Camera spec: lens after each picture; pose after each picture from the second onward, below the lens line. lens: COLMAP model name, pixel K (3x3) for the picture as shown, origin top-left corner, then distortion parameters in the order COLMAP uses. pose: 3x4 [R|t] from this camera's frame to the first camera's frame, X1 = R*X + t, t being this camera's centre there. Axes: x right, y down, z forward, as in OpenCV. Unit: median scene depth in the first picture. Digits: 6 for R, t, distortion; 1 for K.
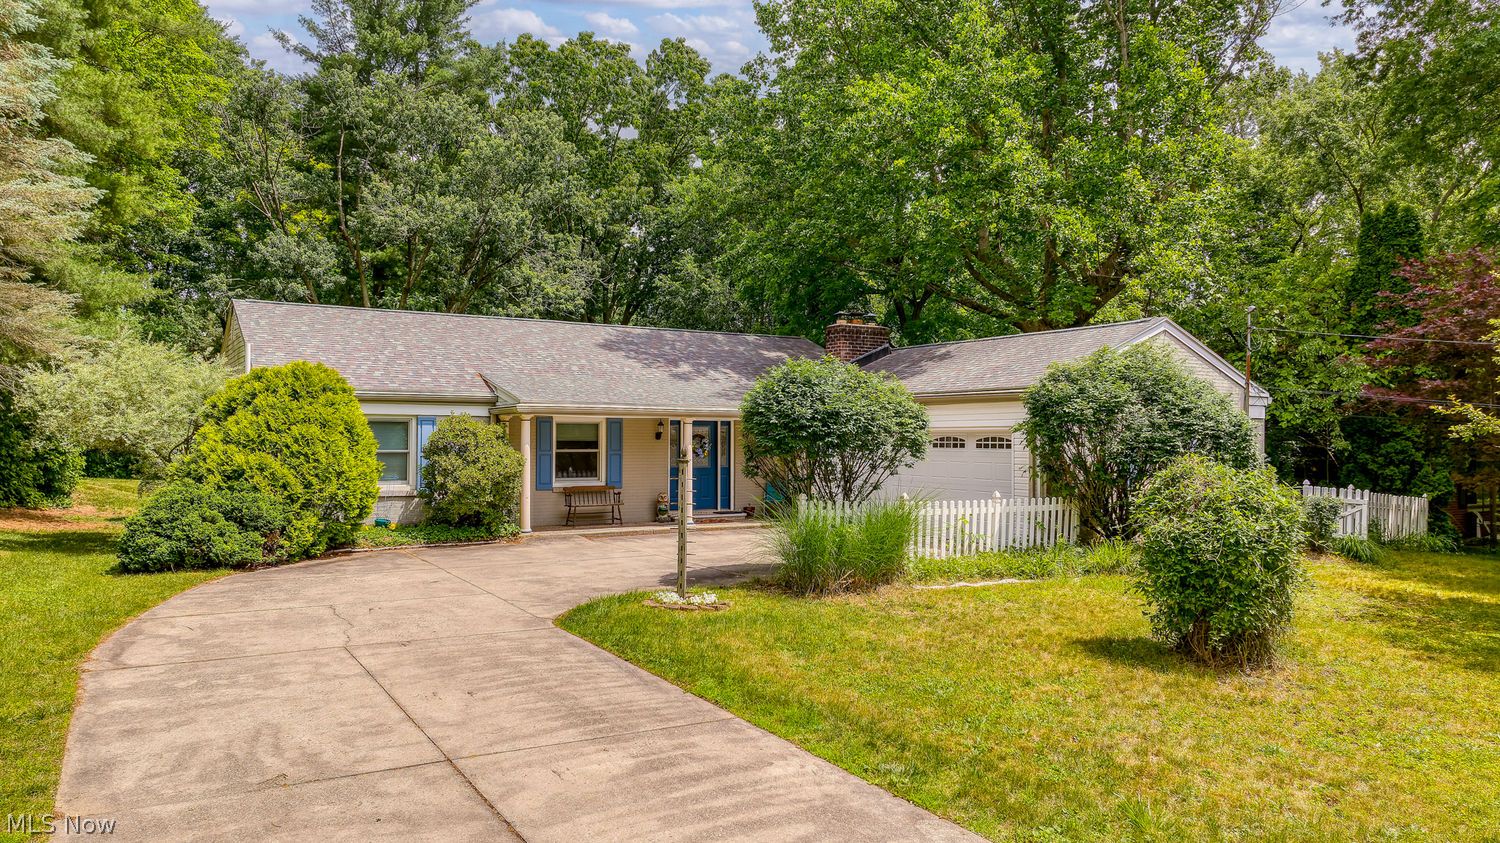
lens RADIAL K [[1048.7, 0, 750.0], [0, 1048.7, 421.5], [0, 0, 1]] dist [-0.000509, -0.003092]
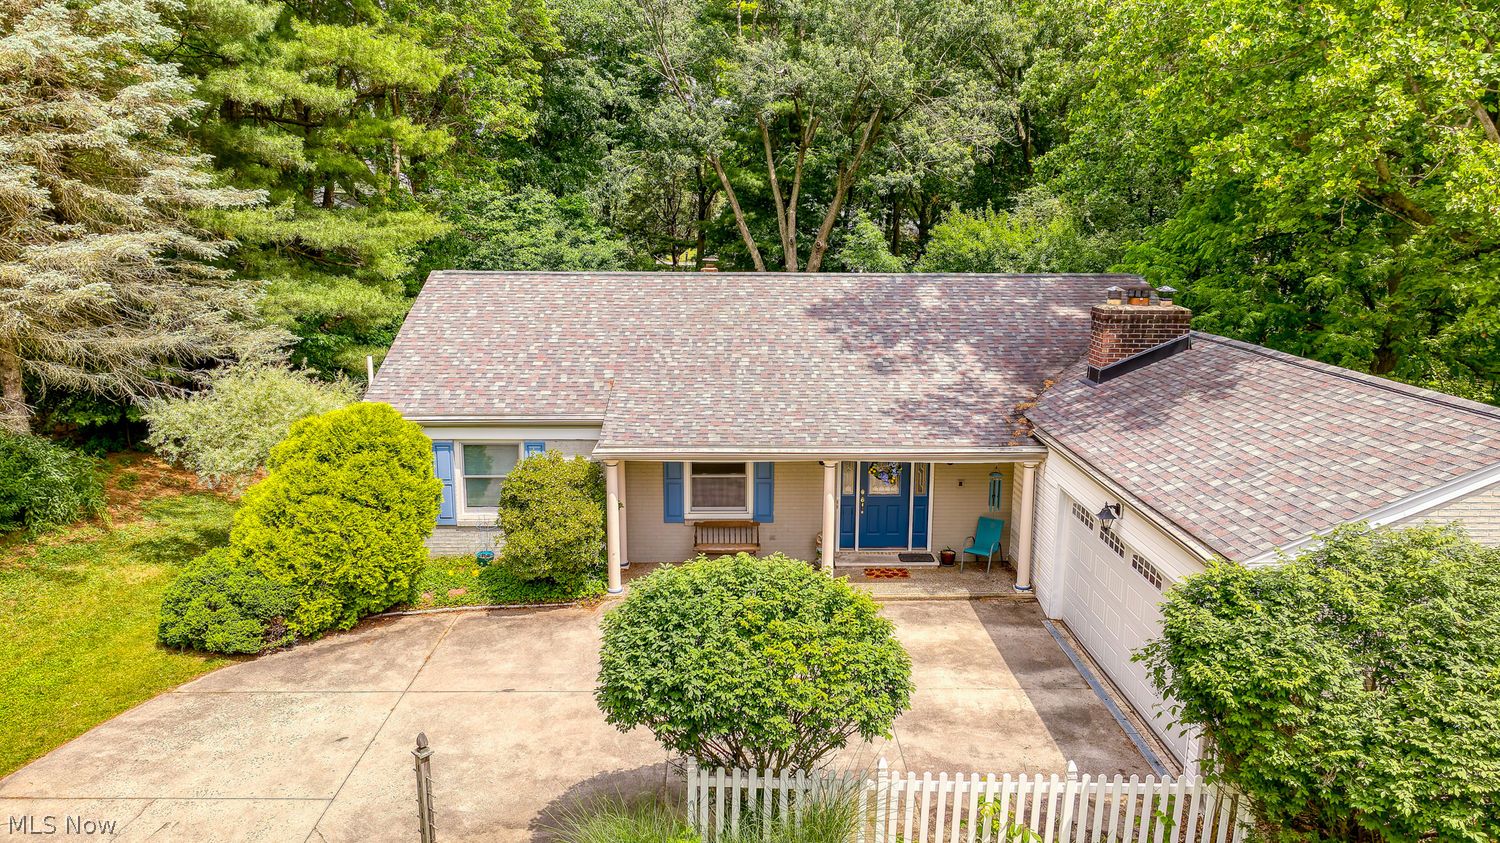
lens RADIAL K [[1048.7, 0, 750.0], [0, 1048.7, 421.5], [0, 0, 1]] dist [-0.000509, -0.003092]
pose [[0.857578, 0.105765, -0.503362, 0.278273], [0.007125, 0.976094, 0.217233, -0.201133], [0.514304, -0.189881, 0.836323, 0.331462]]
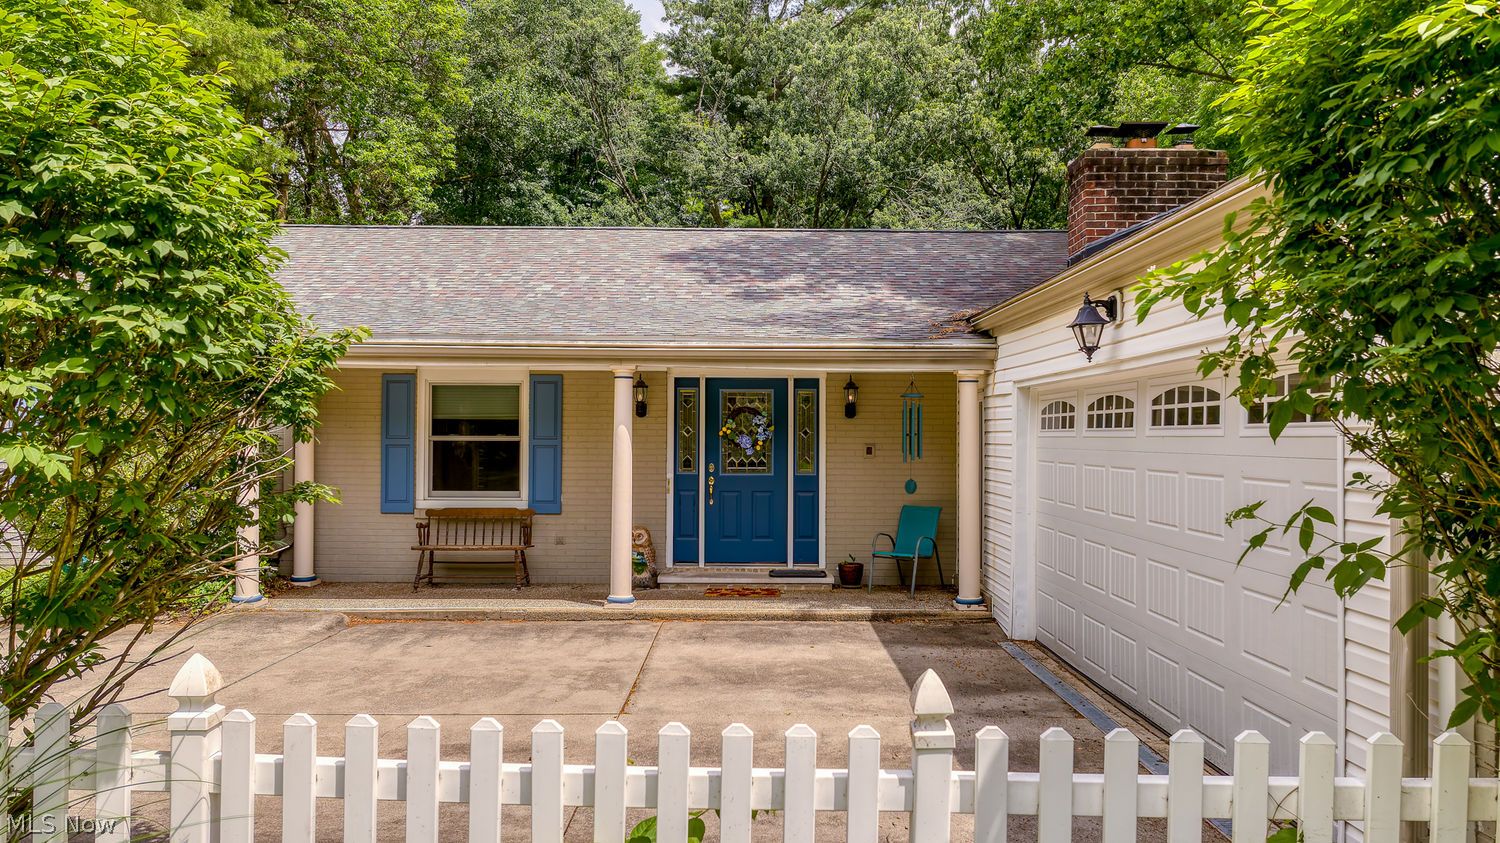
lens RADIAL K [[1048.7, 0, 750.0], [0, 1048.7, 421.5], [0, 0, 1]] dist [-0.000509, -0.003092]
pose [[0.845205, -0.003771, -0.534428, 0.228570], [0.007356, 0.999962, 0.004578, 0.018350], [0.534391, -0.007800, 0.845201, 0.654422]]
